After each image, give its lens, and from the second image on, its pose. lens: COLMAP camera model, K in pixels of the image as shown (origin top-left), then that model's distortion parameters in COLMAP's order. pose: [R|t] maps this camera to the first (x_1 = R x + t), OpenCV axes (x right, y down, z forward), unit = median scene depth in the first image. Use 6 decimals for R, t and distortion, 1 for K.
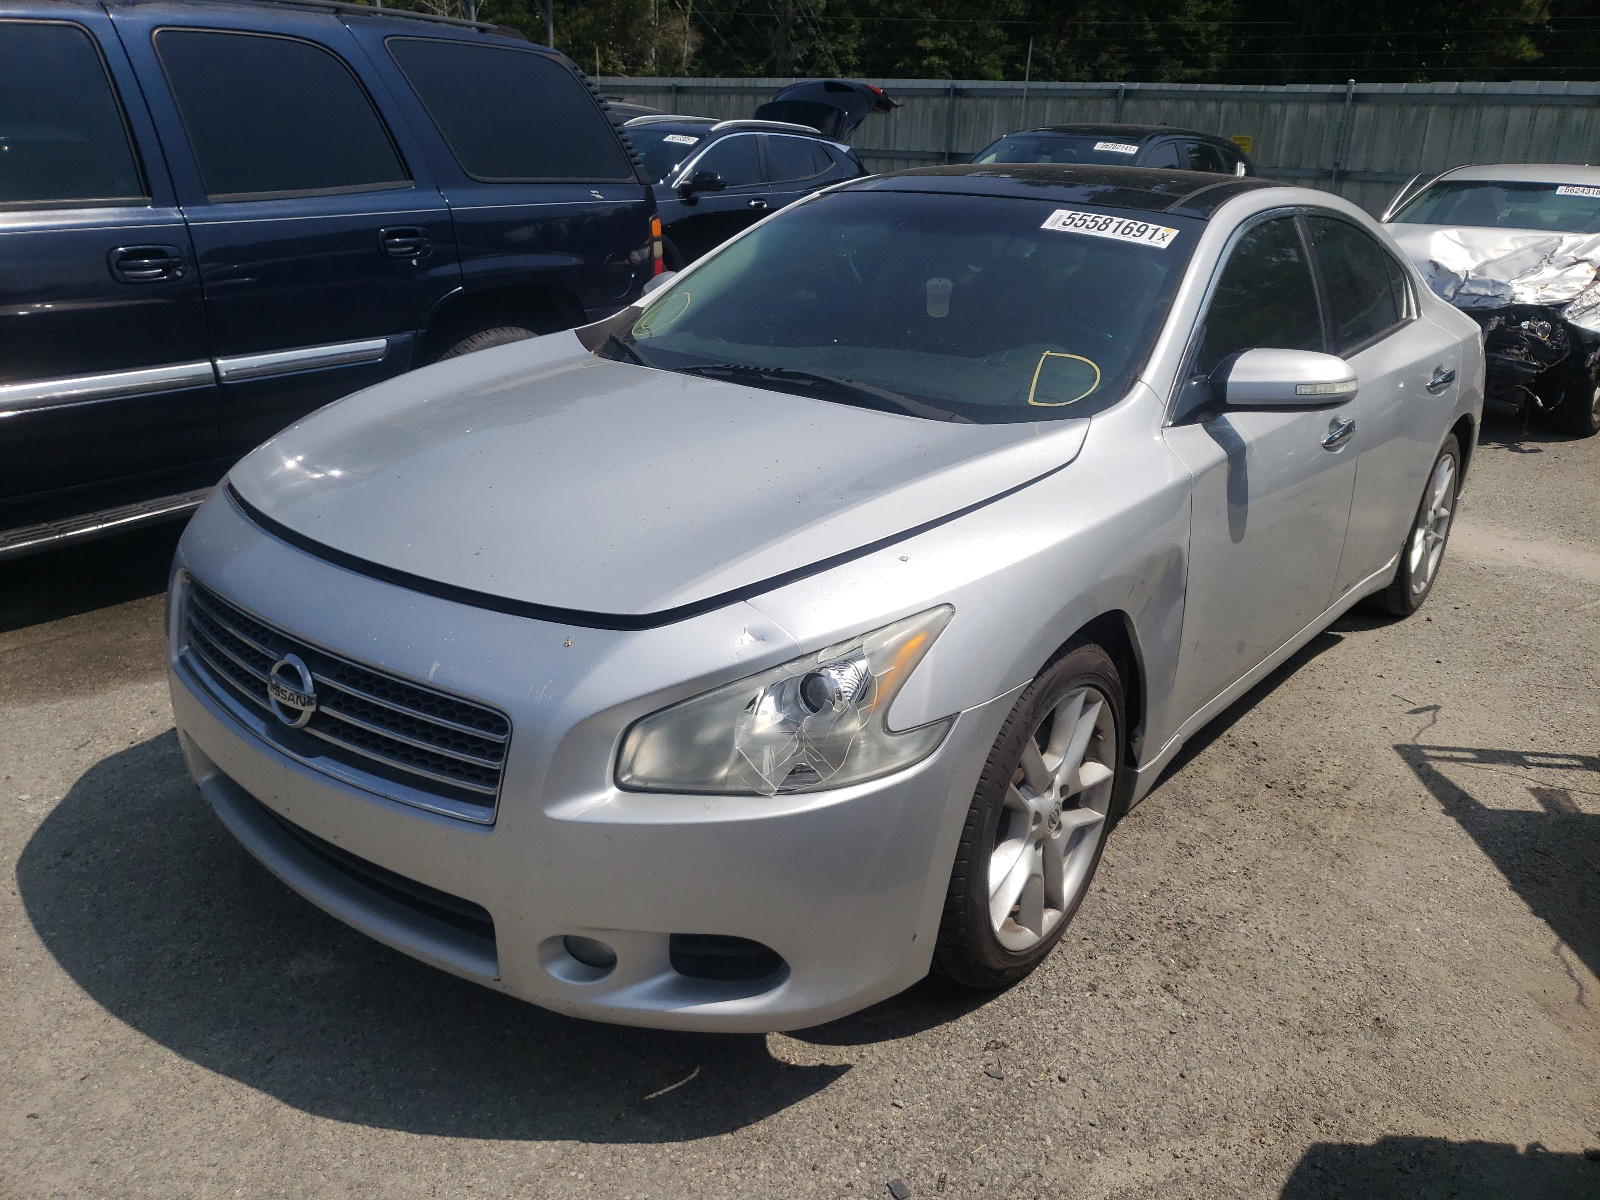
lens RADIAL K [[1205.0, 0, 800.0], [0, 1205.0, 600.0], [0, 0, 1]] dist [0.049203, -0.059502]
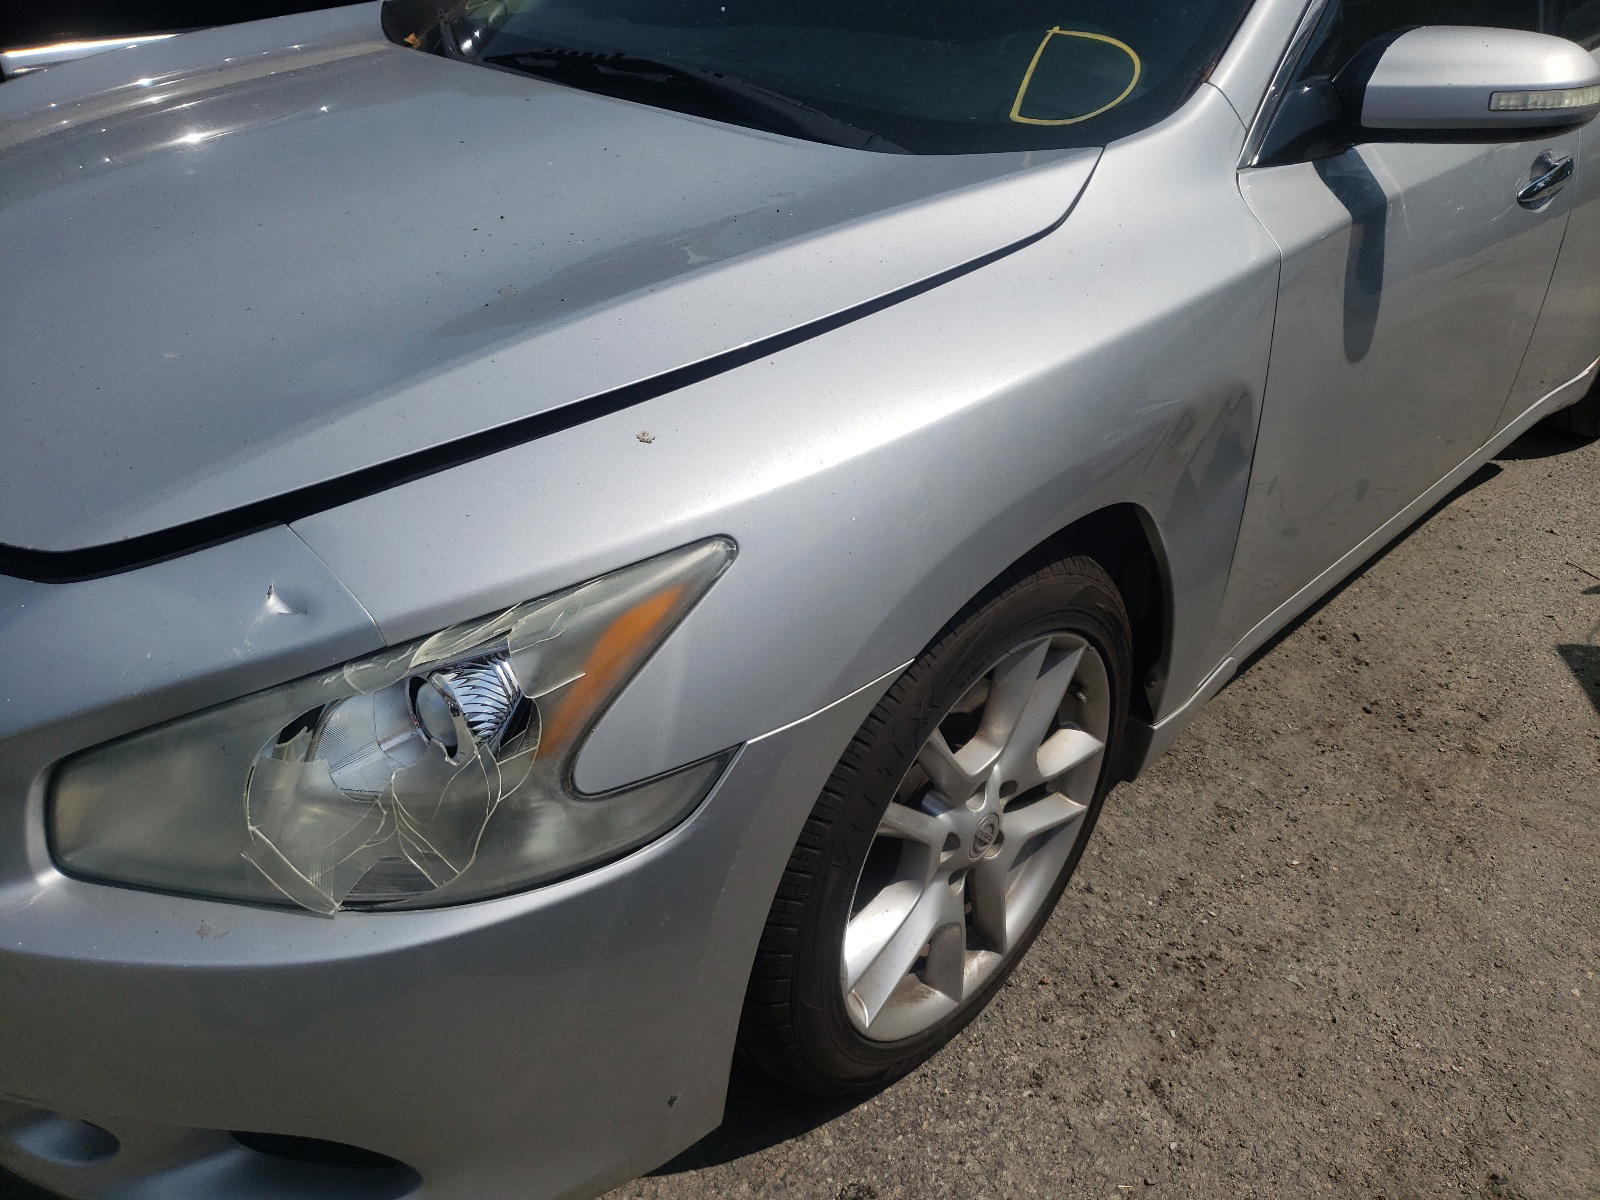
lens RADIAL K [[1215.9, 0, 806.6], [0, 1215.9, 553.1], [0, 0, 1]] dist [-0.003027, 0.014802]
pose [[0.995757, 0.044093, -0.080774, 0.154357], [-0.028907, 0.983180, 0.180337, -0.062720], [0.087367, -0.177237, 0.980283, 0.395937]]
